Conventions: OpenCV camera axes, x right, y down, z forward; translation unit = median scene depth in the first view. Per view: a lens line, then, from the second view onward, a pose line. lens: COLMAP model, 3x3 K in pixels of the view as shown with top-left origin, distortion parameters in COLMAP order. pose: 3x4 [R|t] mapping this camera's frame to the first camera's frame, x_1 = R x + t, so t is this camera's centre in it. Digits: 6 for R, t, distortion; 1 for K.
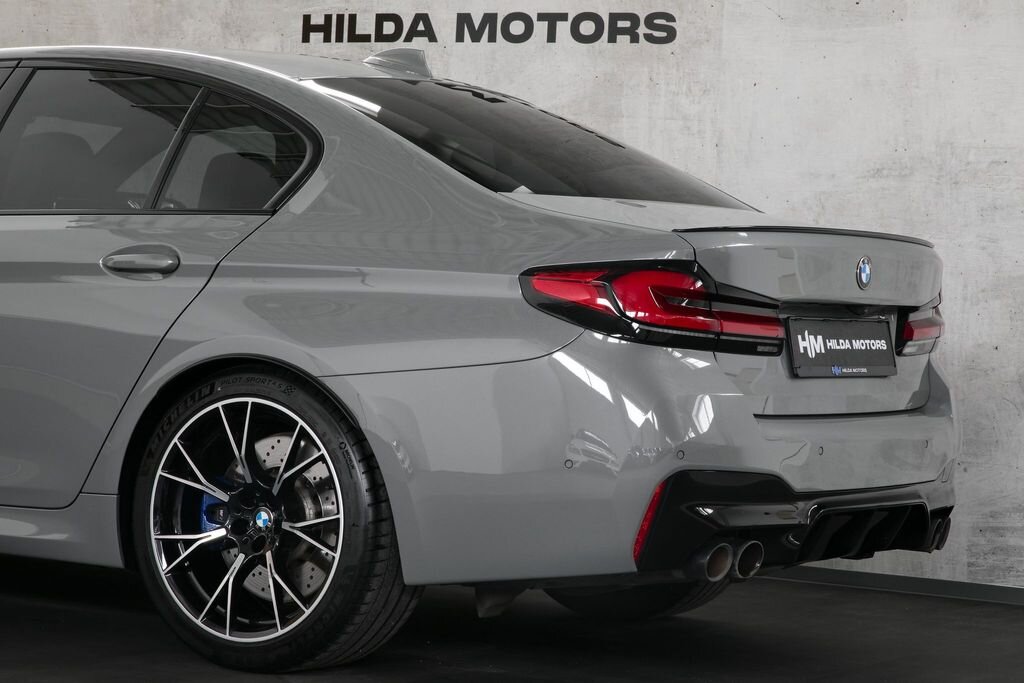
lens RADIAL K [[2819.7, 0, 512.0], [0, 2819.7, 341.5], [0, 0, 1]] dist [-0.127428, -0.417273]
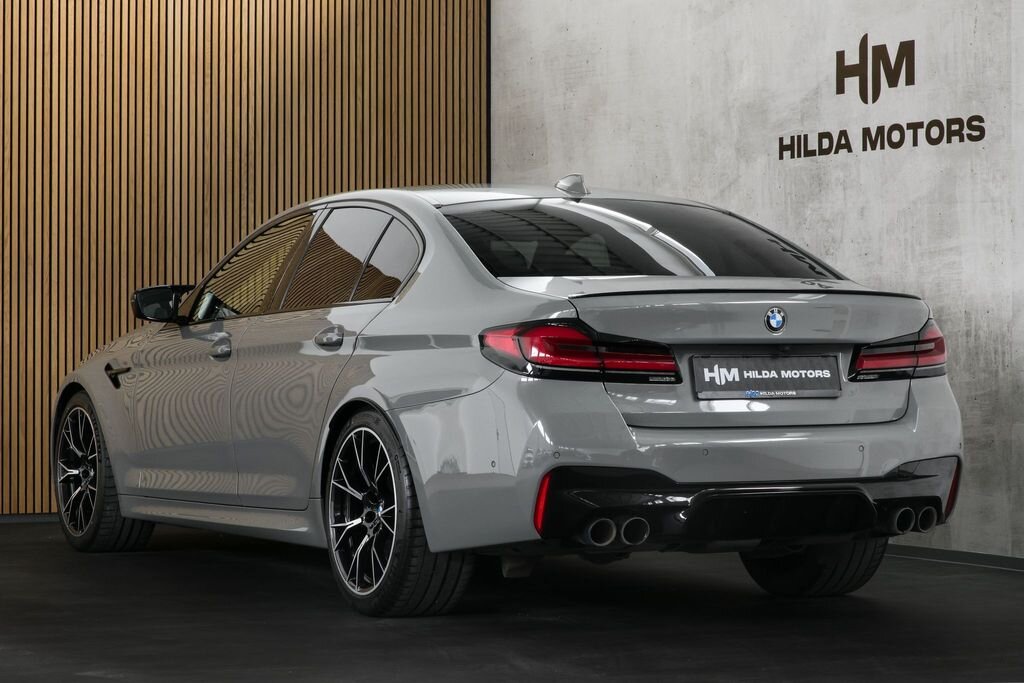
lens RADIAL K [[2782.2, 0, 512.0], [0, 2782.2, 341.5], [0, 0, 1]] dist [-0.084483, -0.338706]
pose [[0.859260, -0.049062, -0.509181, 0.492310], [0.030726, 0.998543, -0.044363, 0.028924], [0.510615, 0.022474, 0.859515, -0.140749]]
